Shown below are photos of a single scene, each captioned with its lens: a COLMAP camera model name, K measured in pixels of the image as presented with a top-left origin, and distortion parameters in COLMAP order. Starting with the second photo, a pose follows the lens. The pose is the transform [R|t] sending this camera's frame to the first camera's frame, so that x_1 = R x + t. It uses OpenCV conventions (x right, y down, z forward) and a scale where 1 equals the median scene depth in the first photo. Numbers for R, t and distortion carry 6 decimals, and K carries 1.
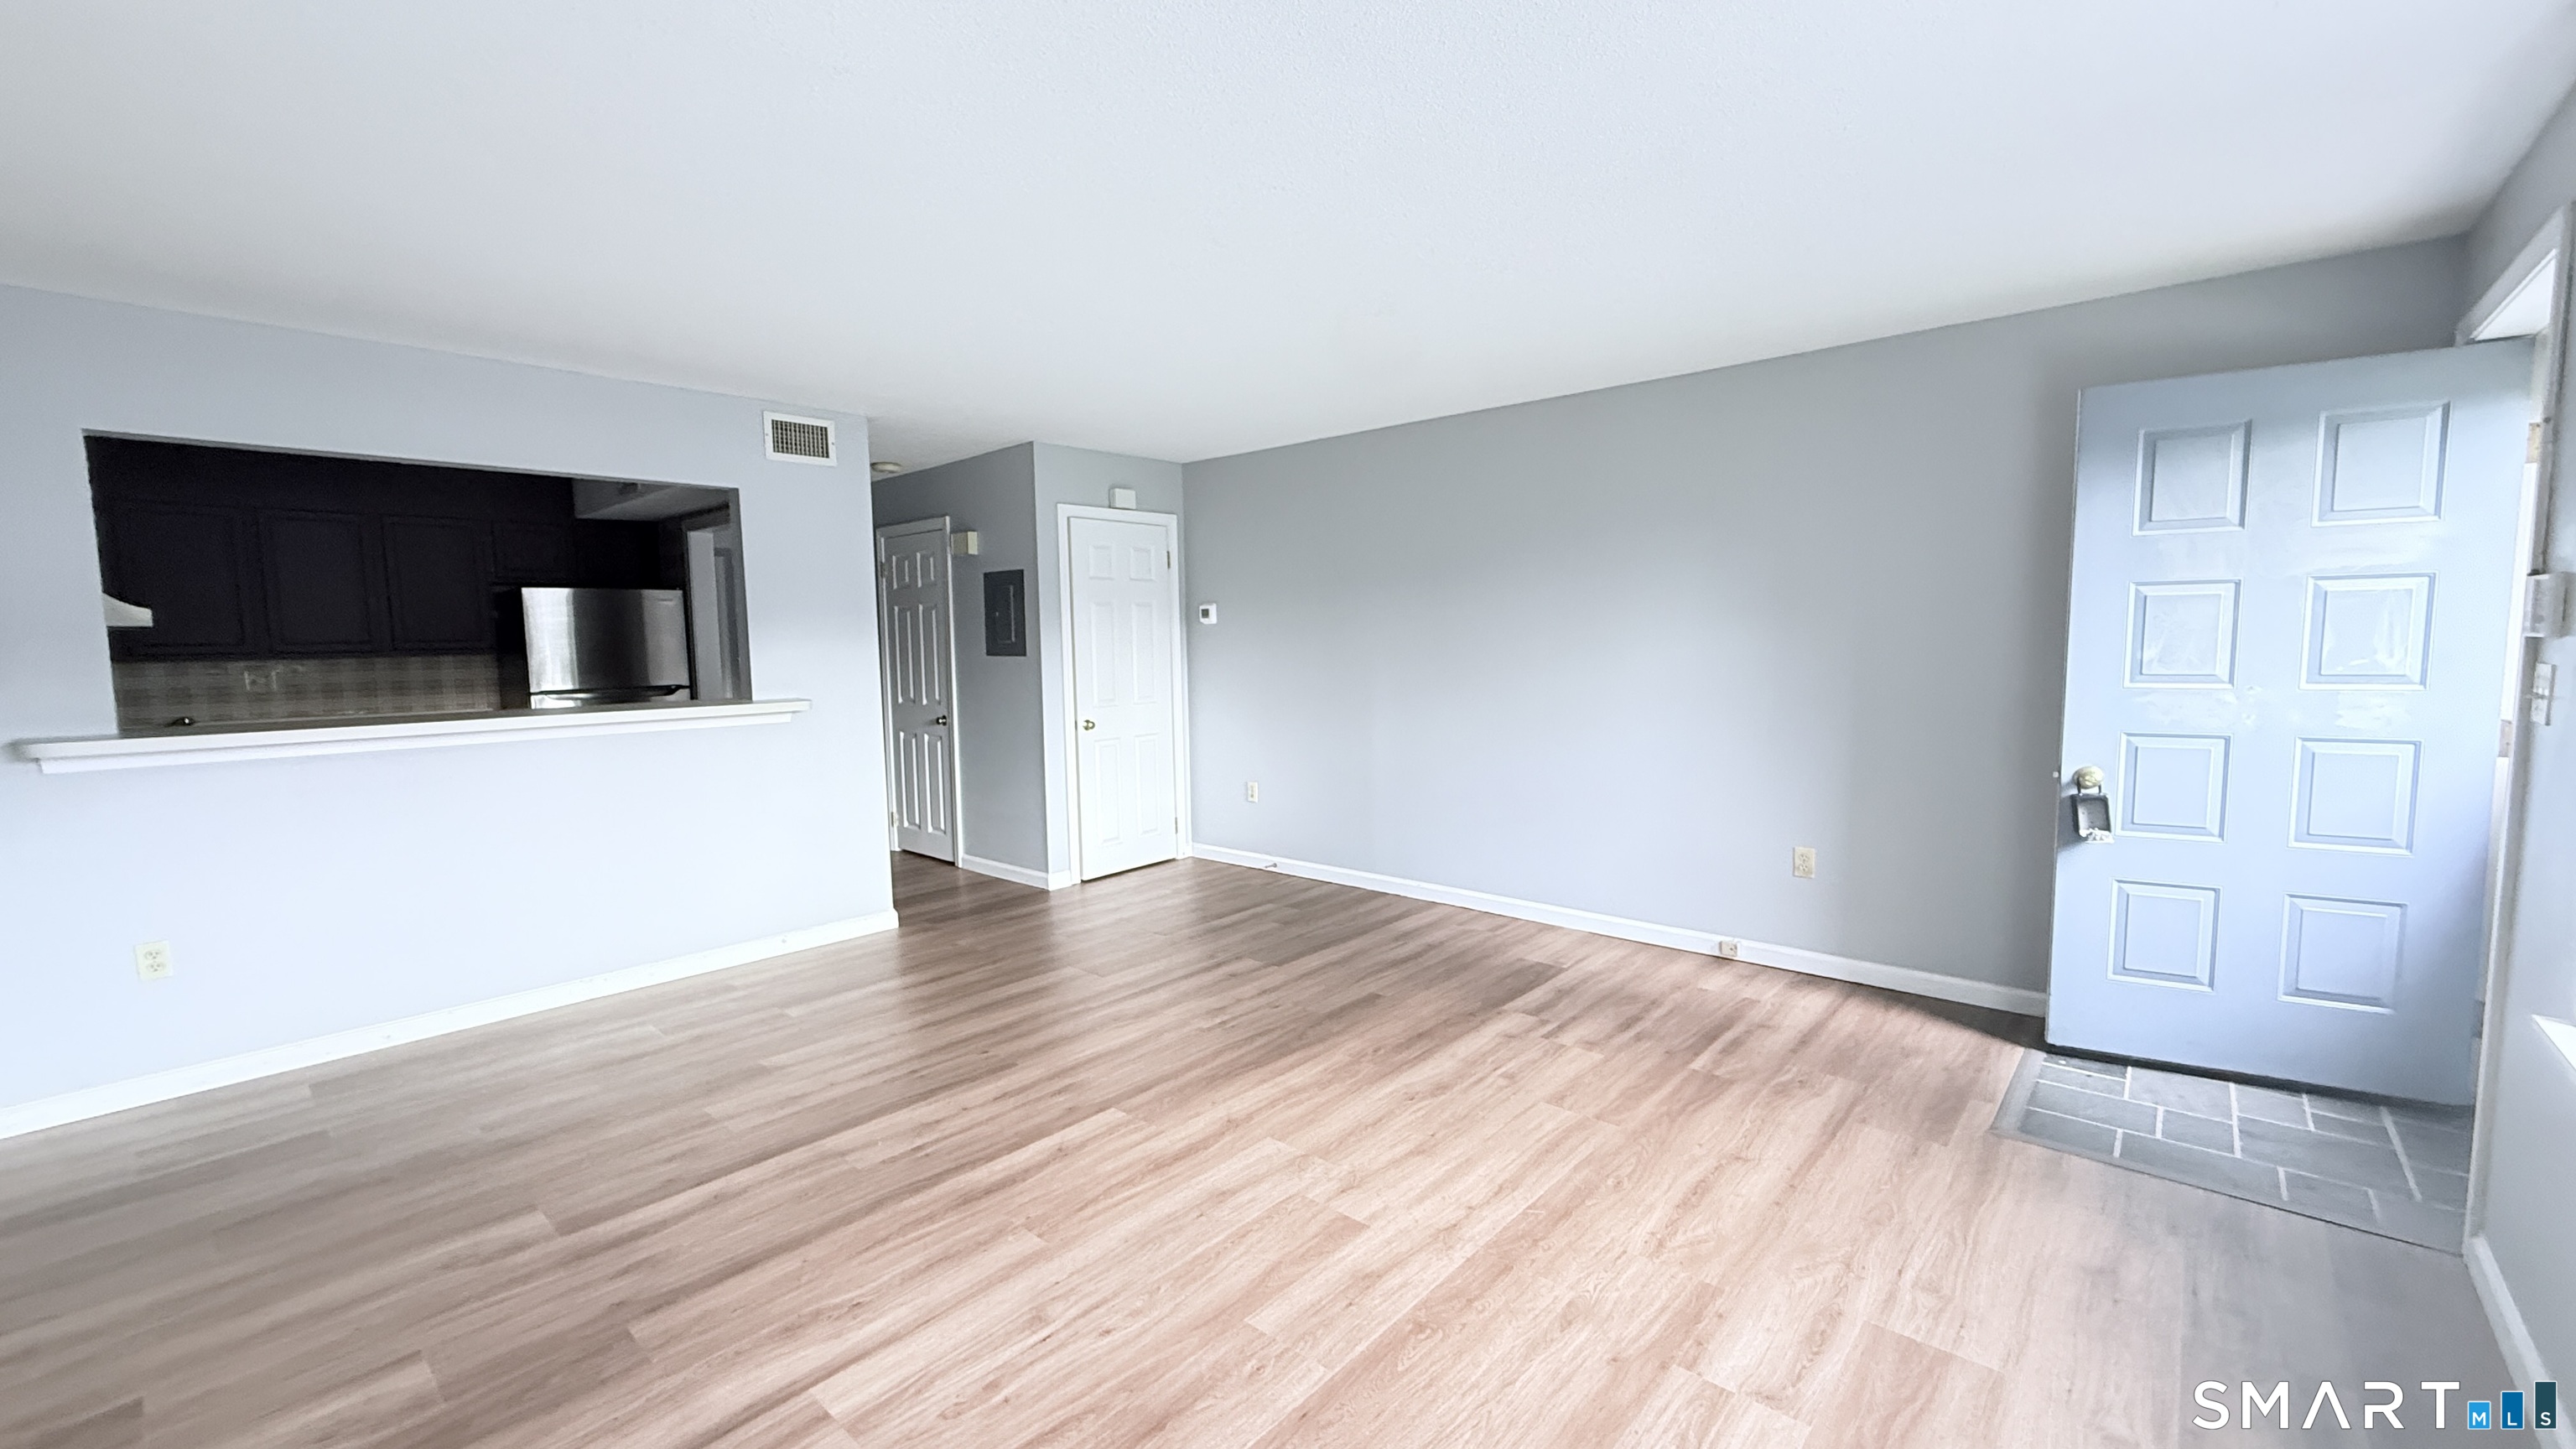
lens RADIAL K [[1033.5, 0, 1286.8], [0, 1033.5, 729.0], [0, 0, 1]] dist [-0.000471, -0.000055]
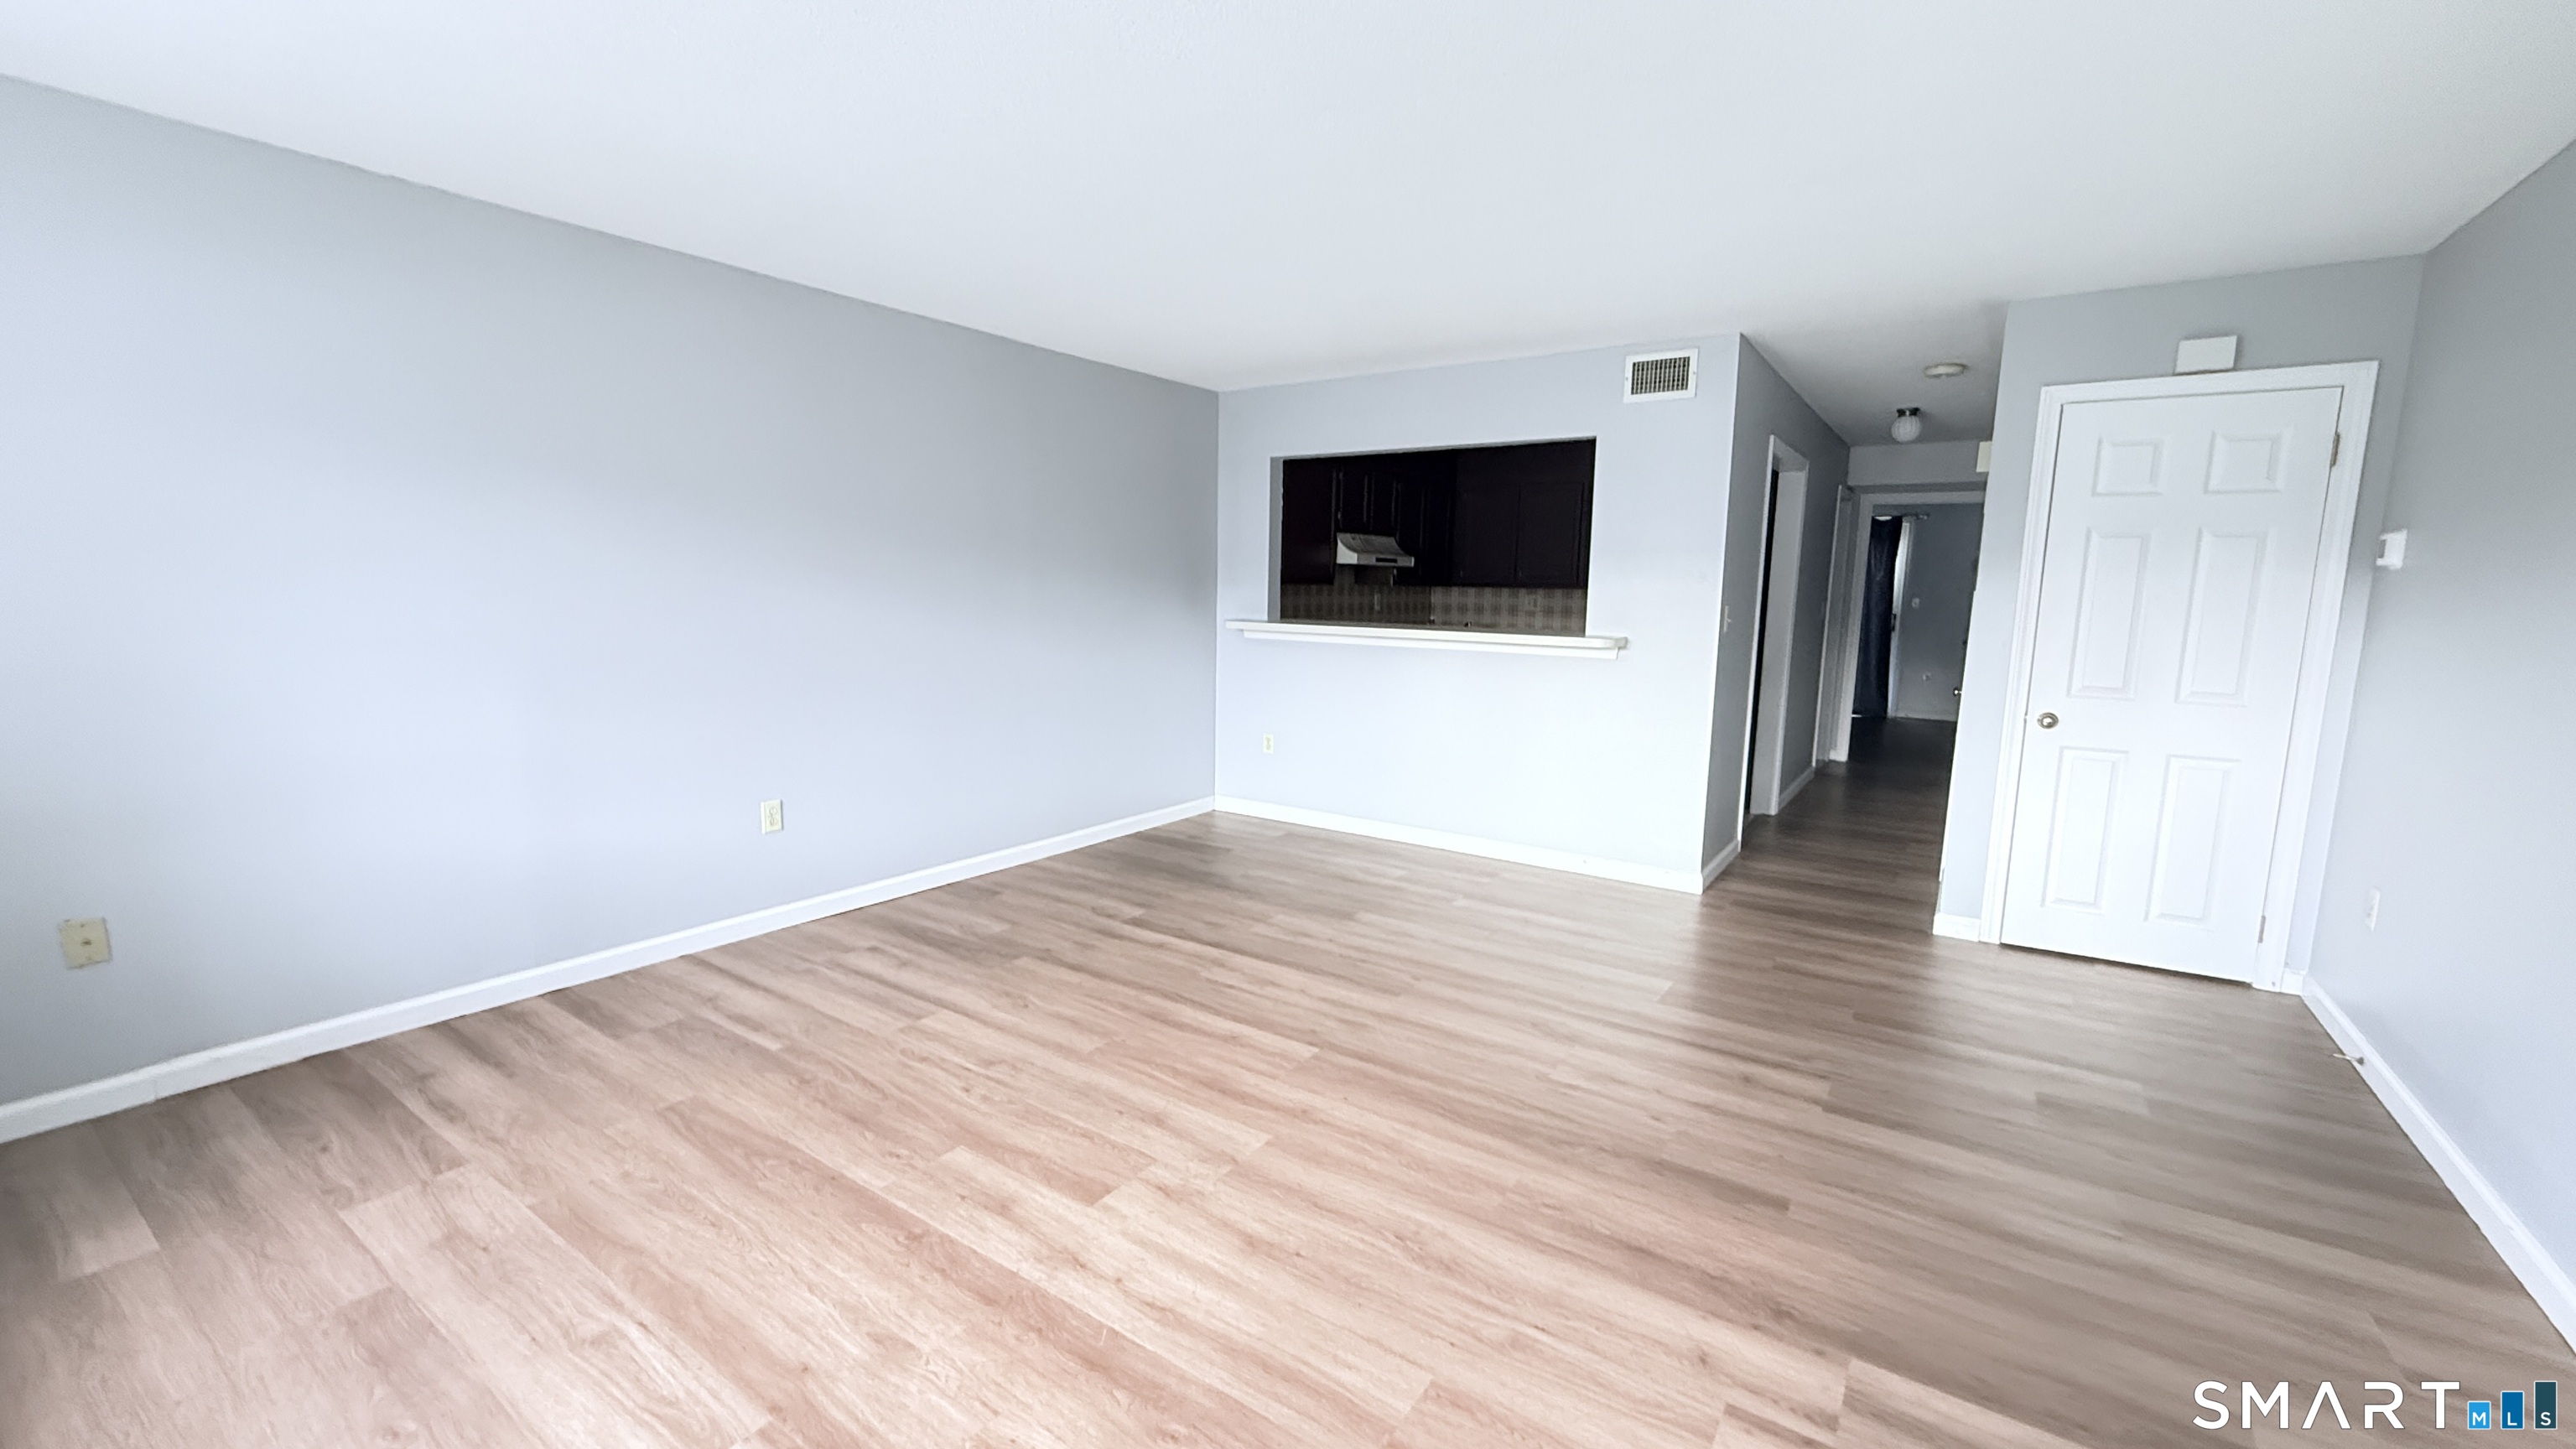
lens RADIAL K [[1033.5, 0, 1280.5], [0, 1033.5, 724.0], [0, 0, 1]] dist [-0.000471, -0.000055]
pose [[0.118436, 0.154176, -0.980919, 0.744114], [-0.108213, 0.983992, 0.141594, -0.077678], [0.987048, 0.089378, 0.133224, 0.788357]]
